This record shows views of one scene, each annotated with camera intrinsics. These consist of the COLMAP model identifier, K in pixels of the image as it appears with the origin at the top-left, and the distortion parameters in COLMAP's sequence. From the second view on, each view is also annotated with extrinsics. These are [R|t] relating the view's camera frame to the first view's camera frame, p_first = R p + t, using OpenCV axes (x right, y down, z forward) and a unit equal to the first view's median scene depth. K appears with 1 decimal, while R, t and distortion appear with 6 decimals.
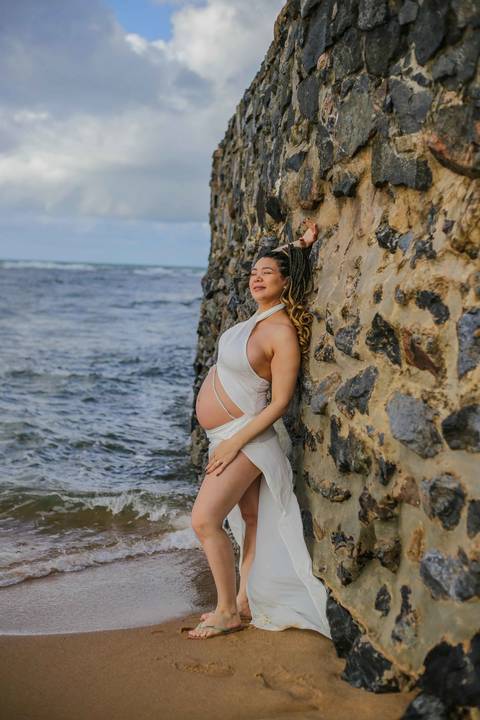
lens RADIAL K [[1077.5, 0, 240.0], [0, 1077.5, 360.0], [0, 0, 1]] dist [-0.071820, -0.116566]
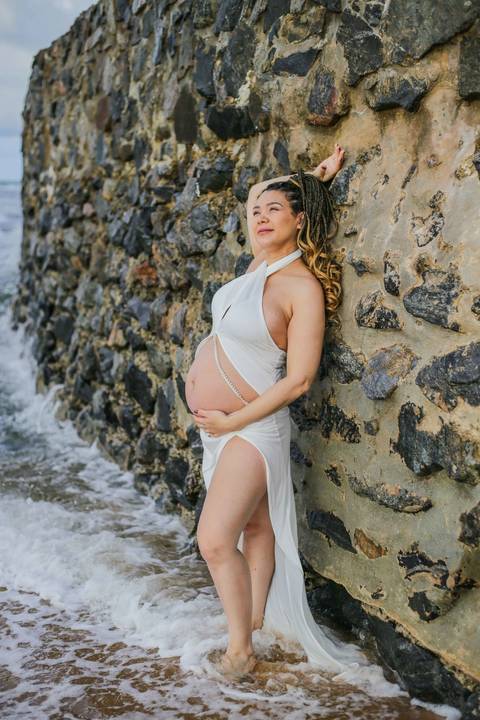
lens RADIAL K [[1090.7, 0, 240.0], [0, 1090.7, 360.0], [0, 0, 1]] dist [-0.093238, -0.068571]
pose [[0.971274, -0.041673, 0.234286, -0.194664], [0.022244, 0.996135, 0.084967, -0.043765], [-0.236921, -0.077315, 0.968448, 0.270828]]
